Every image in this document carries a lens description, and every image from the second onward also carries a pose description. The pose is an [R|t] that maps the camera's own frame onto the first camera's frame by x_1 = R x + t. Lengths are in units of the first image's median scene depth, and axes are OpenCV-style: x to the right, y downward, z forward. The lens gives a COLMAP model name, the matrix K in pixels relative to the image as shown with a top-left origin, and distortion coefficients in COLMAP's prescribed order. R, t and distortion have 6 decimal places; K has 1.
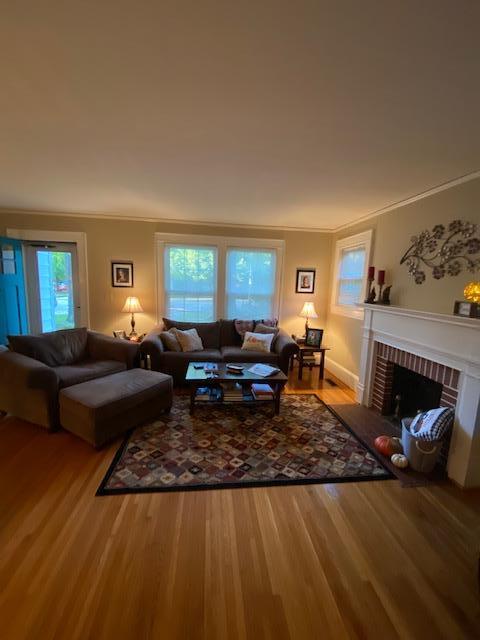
lens RADIAL K [[269.2, 0, 240.0], [0, 269.2, 320.0], [0, 0, 1]] dist [0.066247, -0.038074]
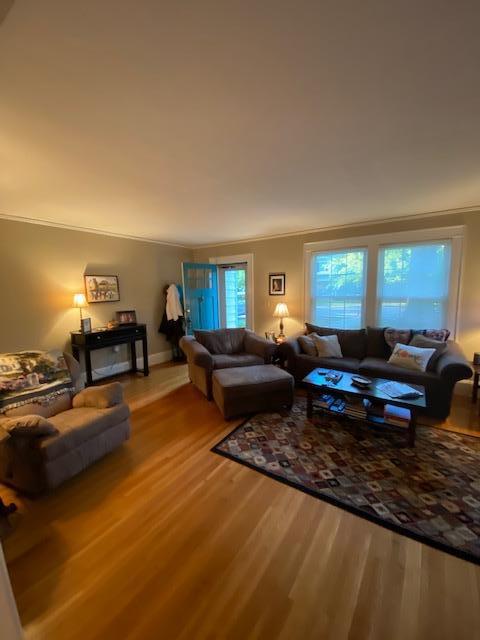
lens RADIAL K [[269.2, 0, 240.0], [0, 269.2, 320.0], [0, 0, 1]] dist [0.066247, -0.038074]
pose [[0.755817, 0.031311, -0.654034, 0.276662], [-0.048800, 0.998772, -0.008579, 0.003837], [0.652962, 0.038401, 0.756416, 0.041083]]
